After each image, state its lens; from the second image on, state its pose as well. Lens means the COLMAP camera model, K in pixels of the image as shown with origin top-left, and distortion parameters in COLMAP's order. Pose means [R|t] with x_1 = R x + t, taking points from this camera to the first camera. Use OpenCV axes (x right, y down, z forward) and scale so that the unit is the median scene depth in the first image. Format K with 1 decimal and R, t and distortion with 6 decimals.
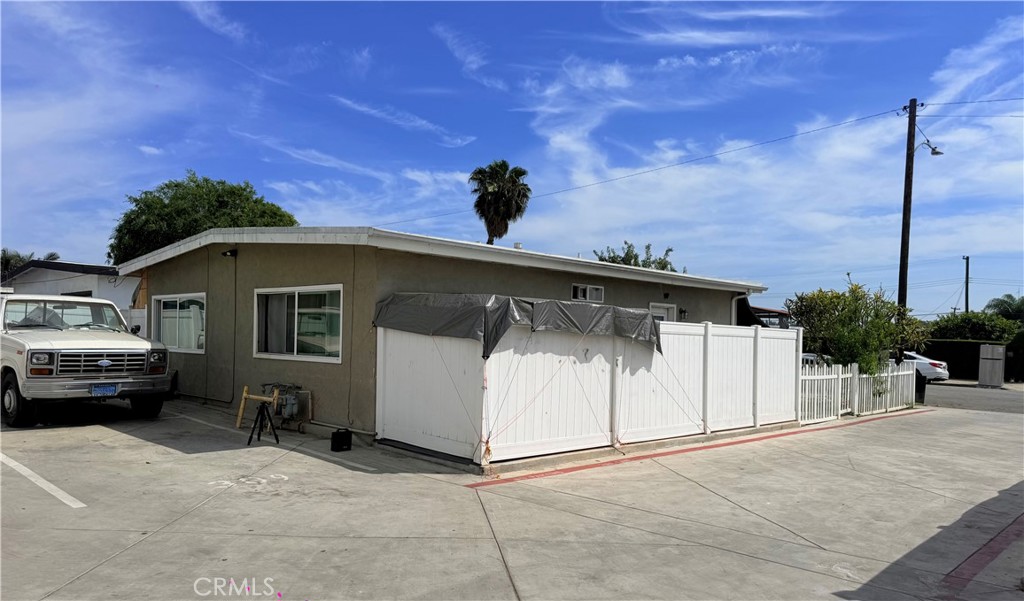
lens RADIAL K [[718.4, 0, 514.7], [0, 718.4, 300.3], [0, 0, 1]] dist [-0.004853, -0.003044]
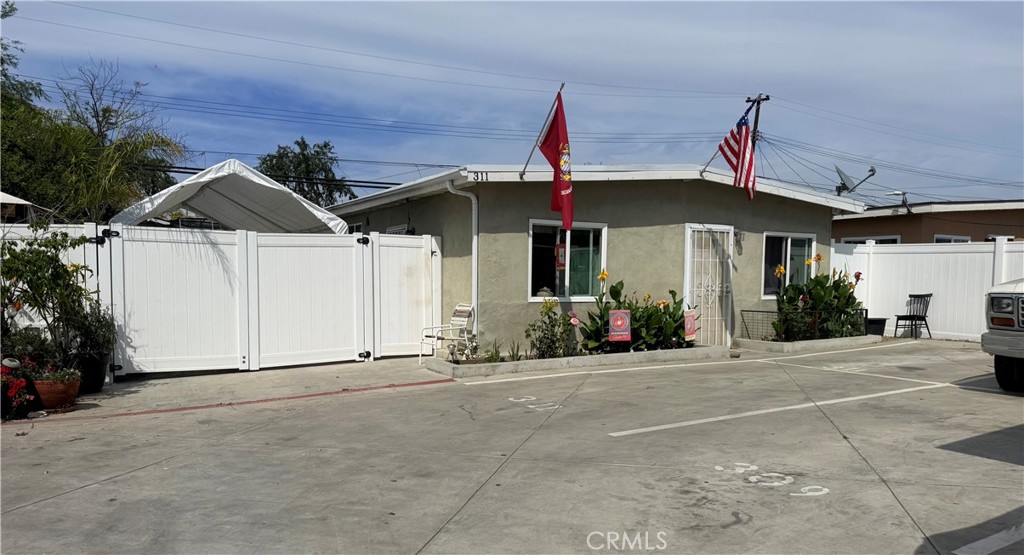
lens RADIAL K [[678.7, 0, 516.9], [0, 678.7, 275.7], [0, 0, 1]] dist [0.092721, 0.001155]
pose [[-0.274533, -0.017520, -0.961418, 0.402403], [0.053122, 0.998031, -0.033356, 0.072560], [0.960109, -0.060230, -0.273062, 1.096434]]
